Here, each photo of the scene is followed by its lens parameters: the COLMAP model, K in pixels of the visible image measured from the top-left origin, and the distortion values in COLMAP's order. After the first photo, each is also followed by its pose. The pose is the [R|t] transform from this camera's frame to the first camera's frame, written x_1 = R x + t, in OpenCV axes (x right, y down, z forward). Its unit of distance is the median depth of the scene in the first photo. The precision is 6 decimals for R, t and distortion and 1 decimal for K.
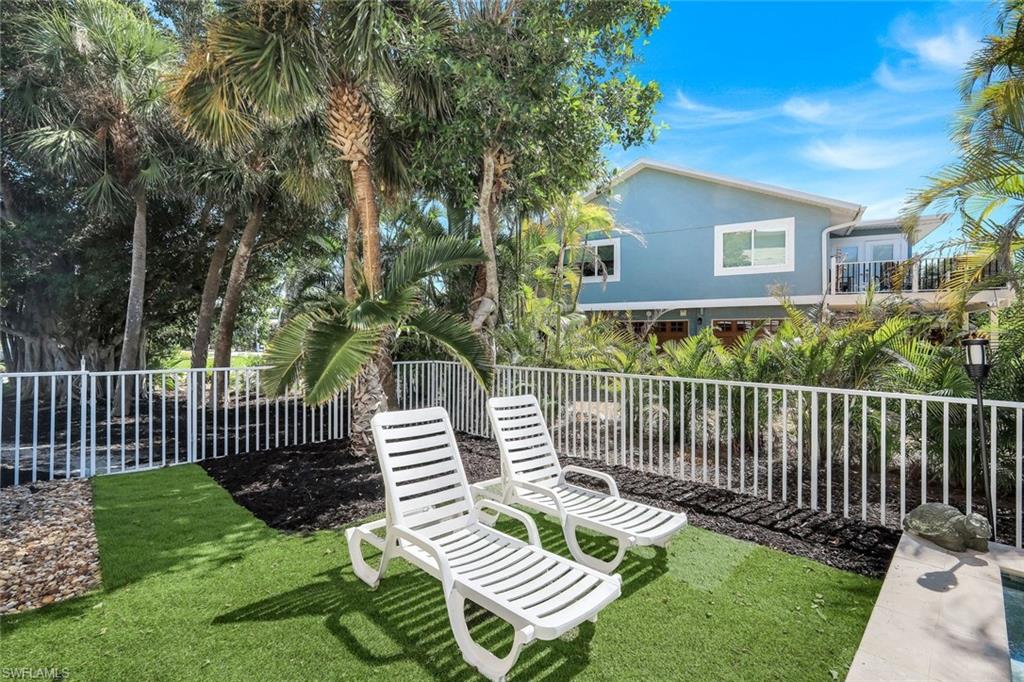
lens RADIAL K [[451.1, 0, 507.7], [0, 451.1, 343.1], [0, 0, 1]] dist [-0.000966, 0.000686]
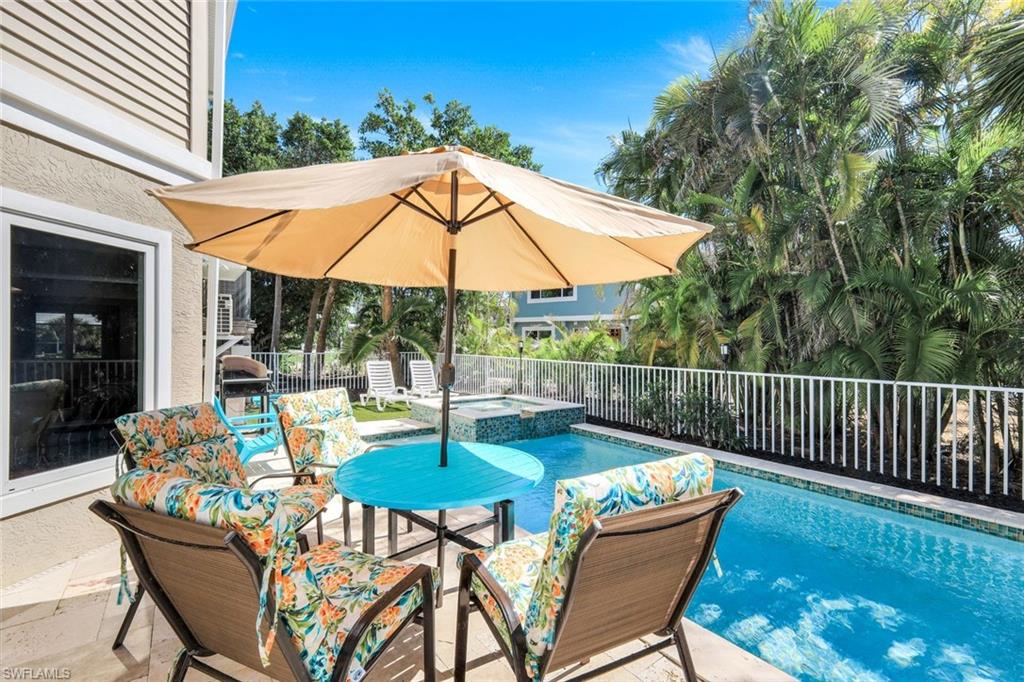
lens RADIAL K [[451.1, 0, 511.9], [0, 451.1, 341.0], [0, 0, 1]] dist [-0.000966, 0.000686]
pose [[0.989329, 0.001749, -0.145687, 0.396874], [-0.003202, 0.999947, -0.009740, 0.008832], [0.145663, 0.010102, 0.989283, -0.690259]]
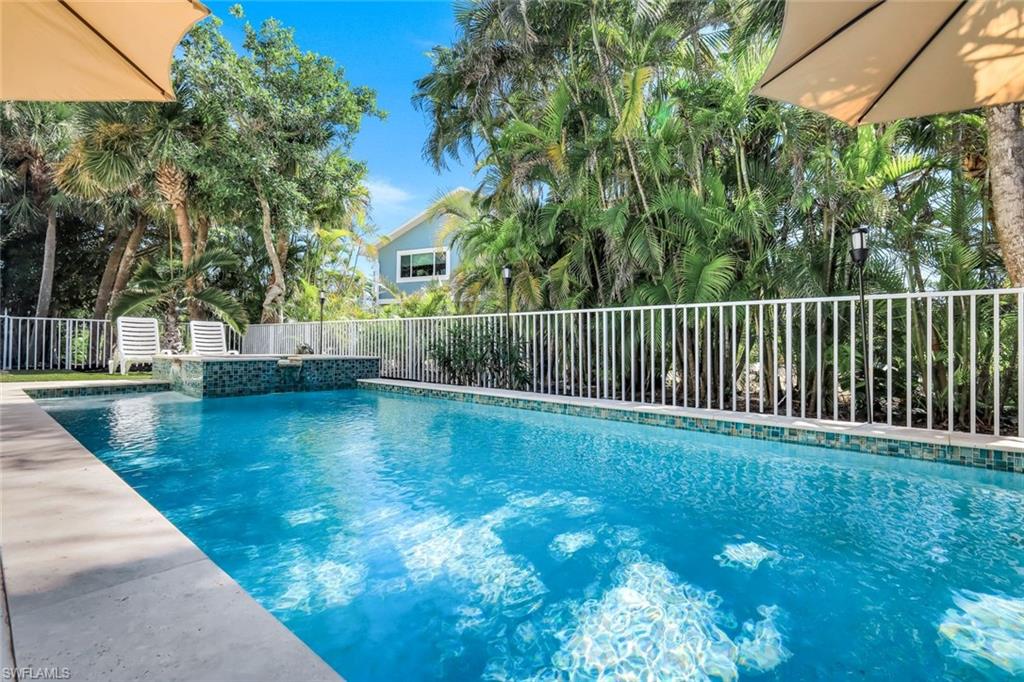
lens RADIAL K [[483.8, 0, 522.6], [0, 483.8, 341.2], [0, 0, 1]] dist [0.000264, -0.000203]
pose [[0.997807, 0.005077, 0.065990, 0.572001], [-0.003711, 0.999777, -0.020806, 0.104240], [-0.066081, 0.020515, 0.997603, -0.612662]]
